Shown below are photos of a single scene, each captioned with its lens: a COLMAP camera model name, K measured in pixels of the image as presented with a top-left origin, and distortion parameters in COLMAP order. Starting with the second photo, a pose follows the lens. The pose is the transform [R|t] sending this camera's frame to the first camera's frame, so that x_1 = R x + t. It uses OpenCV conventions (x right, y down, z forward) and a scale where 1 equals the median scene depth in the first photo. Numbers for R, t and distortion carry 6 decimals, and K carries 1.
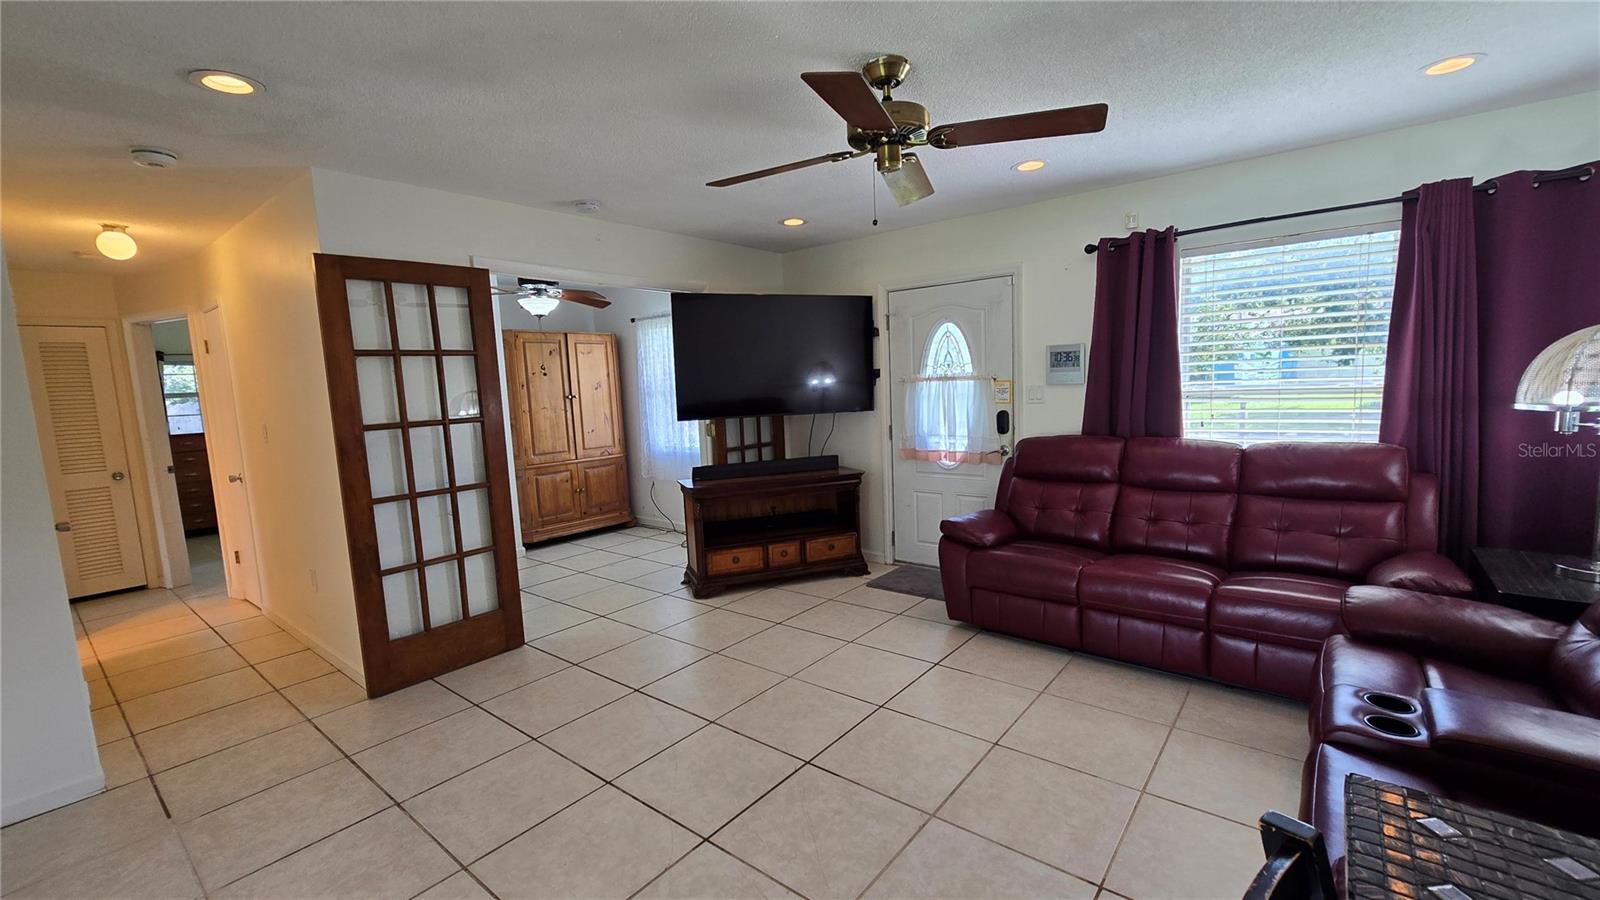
lens RADIAL K [[655.8, 0, 804.9], [0, 655.8, 457.0], [0, 0, 1]] dist [-0.004273, 0.000008]
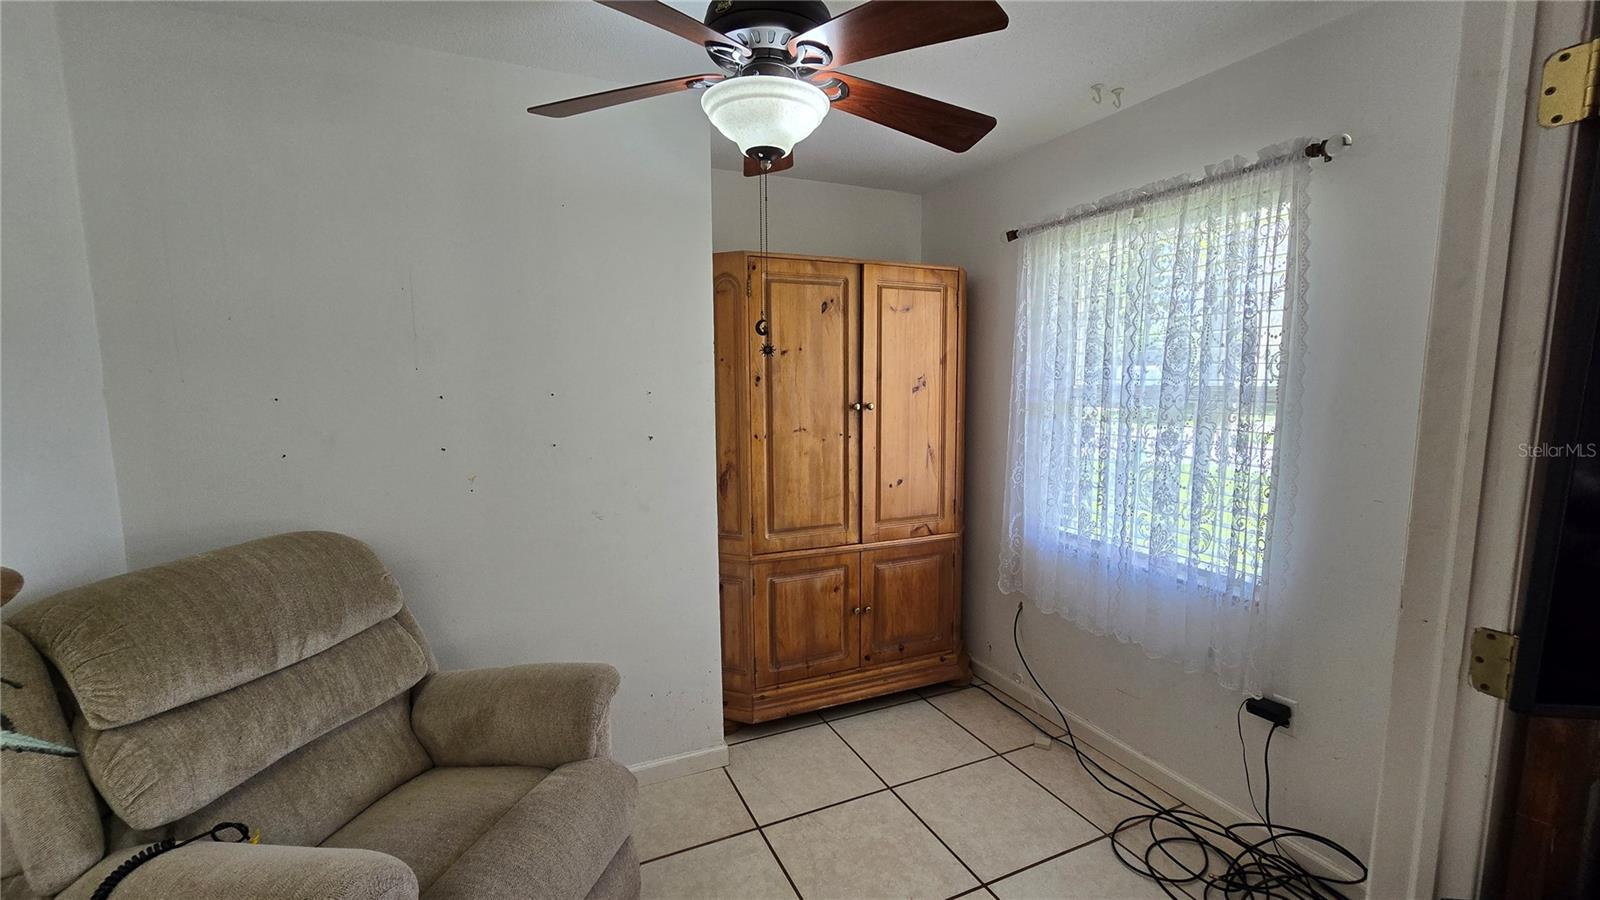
lens RADIAL K [[655.8, 0, 798.4], [0, 655.8, 452.0], [0, 0, 1]] dist [-0.004273, 0.000008]
pose [[0.889117, 0.088263, -0.449089, -0.188826], [-0.083429, 0.996044, 0.030584, -0.070691], [0.450012, 0.010274, 0.892964, 0.577031]]
